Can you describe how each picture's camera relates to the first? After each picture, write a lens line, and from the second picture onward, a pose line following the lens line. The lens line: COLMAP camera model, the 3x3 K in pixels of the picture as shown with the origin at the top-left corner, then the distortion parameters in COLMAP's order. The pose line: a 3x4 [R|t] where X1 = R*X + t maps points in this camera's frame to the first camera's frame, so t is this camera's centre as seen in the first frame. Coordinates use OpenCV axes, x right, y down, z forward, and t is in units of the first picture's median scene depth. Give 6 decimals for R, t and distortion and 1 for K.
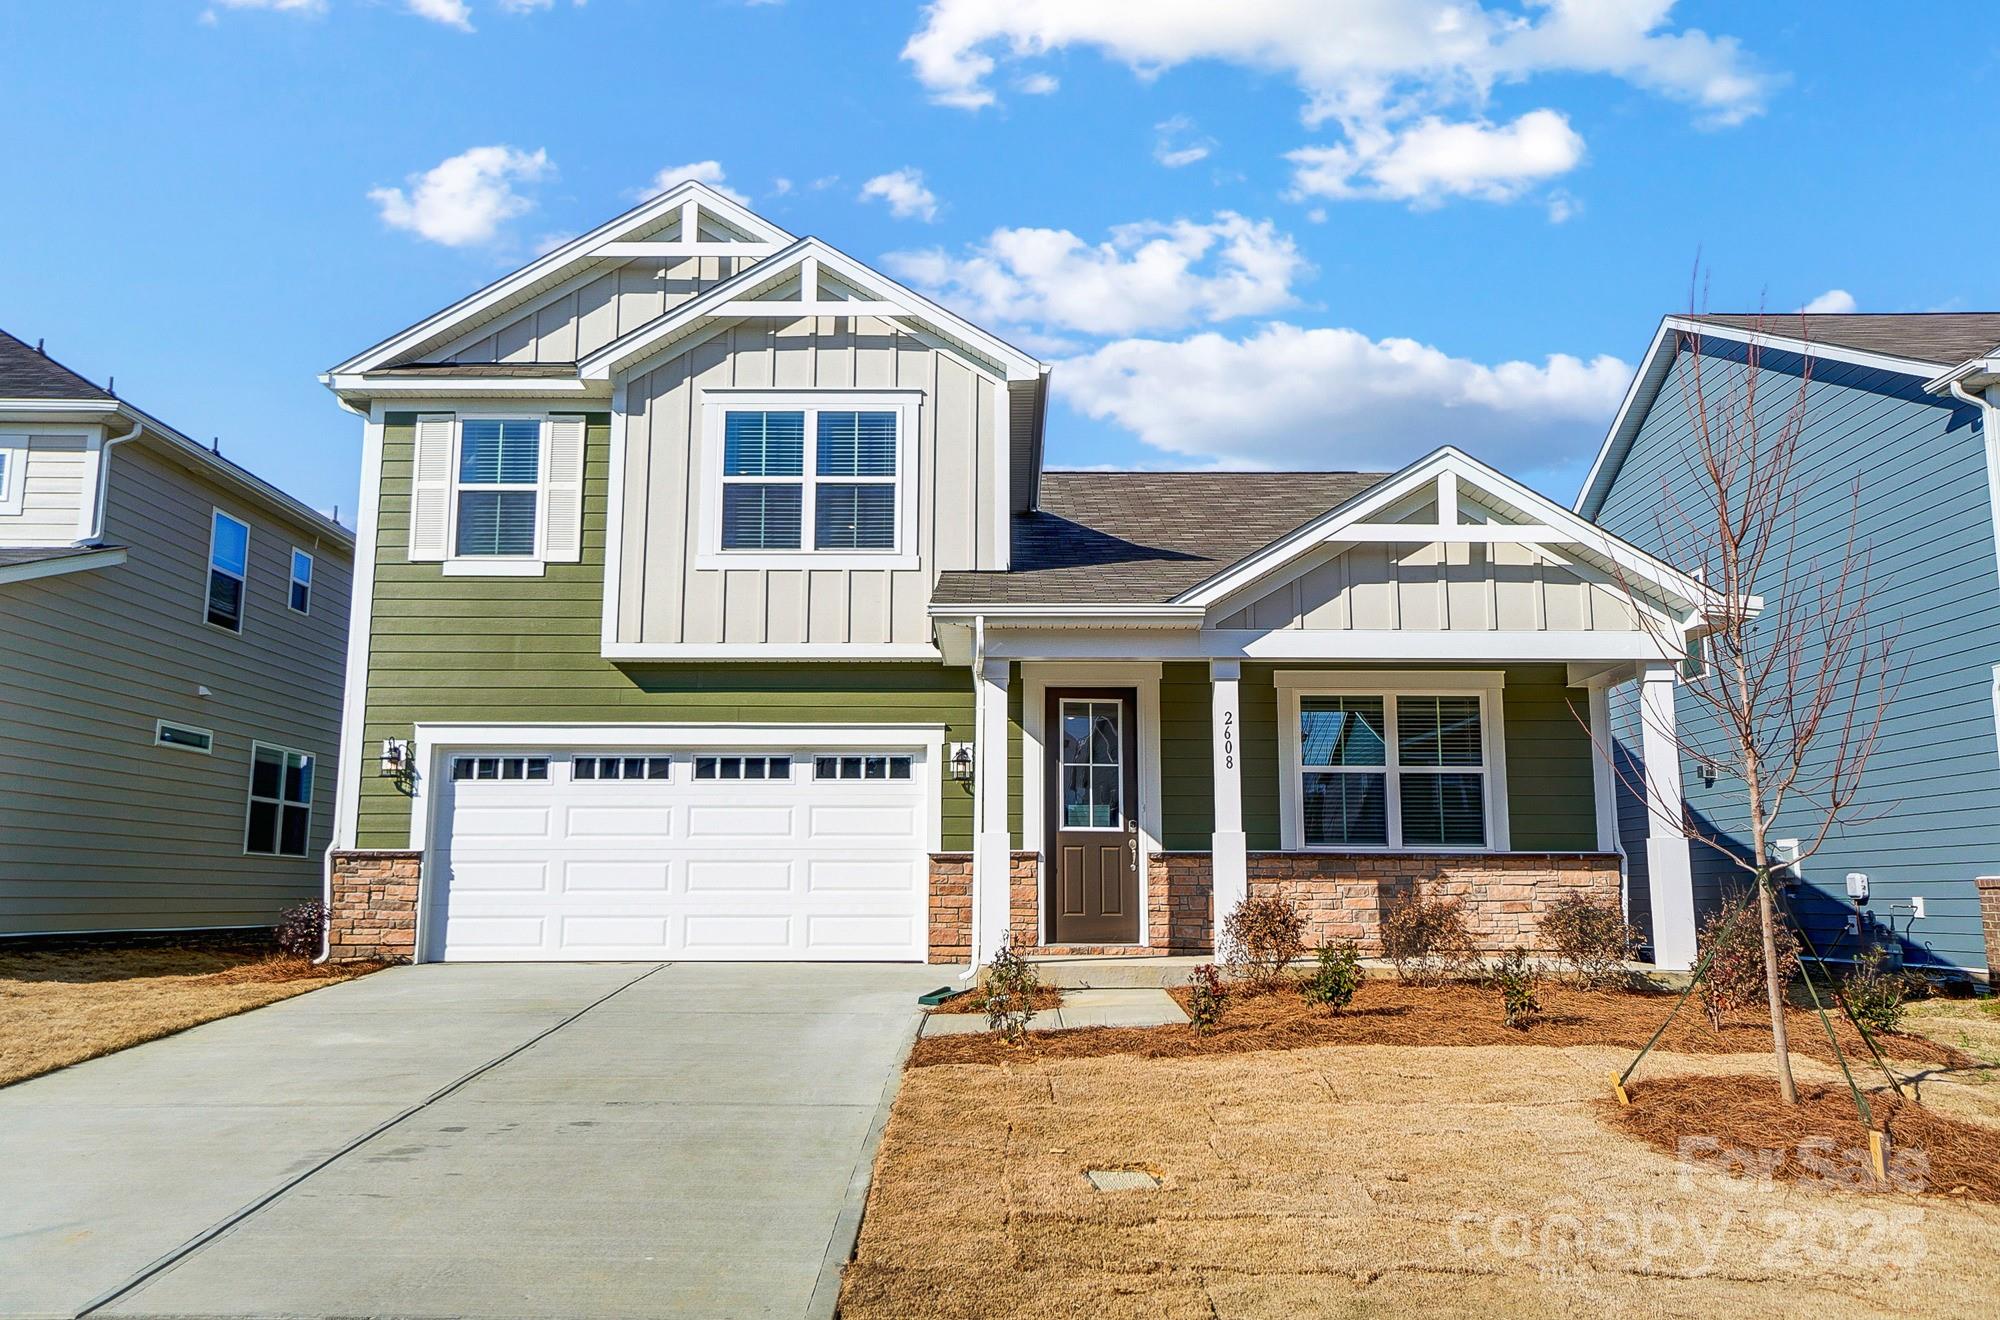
lens RADIAL K [[1537.9, 0, 1000.0], [0, 1537.9, 660.0], [0, 0, 1]] dist [0.037420, 0.002298]
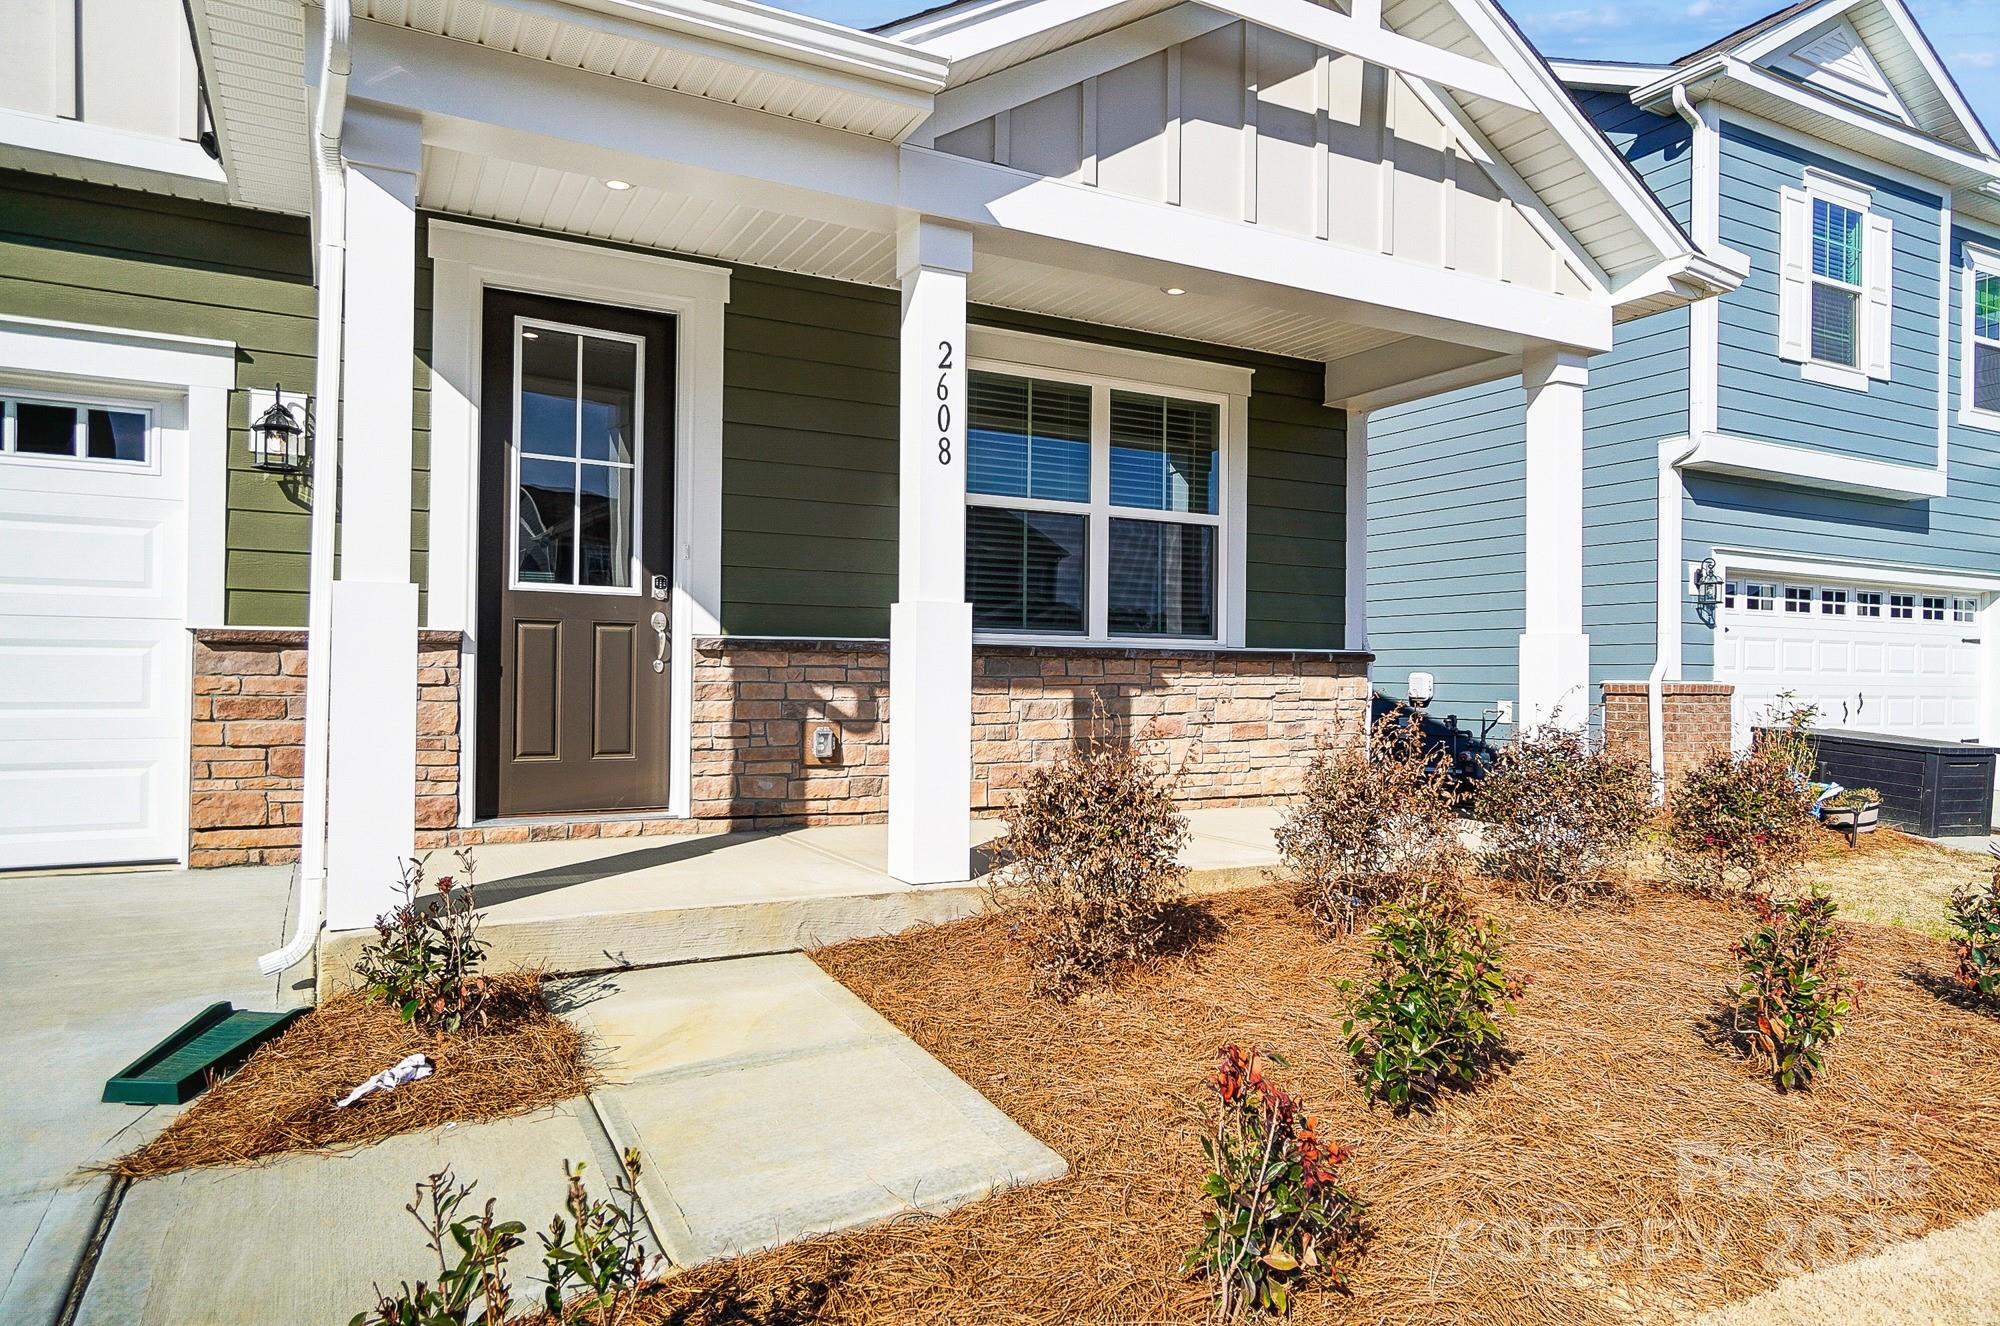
lens RADIAL K [[1247.5, 0, 1000.0], [0, 1247.5, 663.0], [0, 0, 1]] dist [0.005088, 0.002743]
pose [[0.880476, 0.011954, 0.473940, -0.011524], [-0.082104, 0.988422, 0.127599, 0.070964], [-0.466927, -0.151260, 0.871263, 0.582065]]
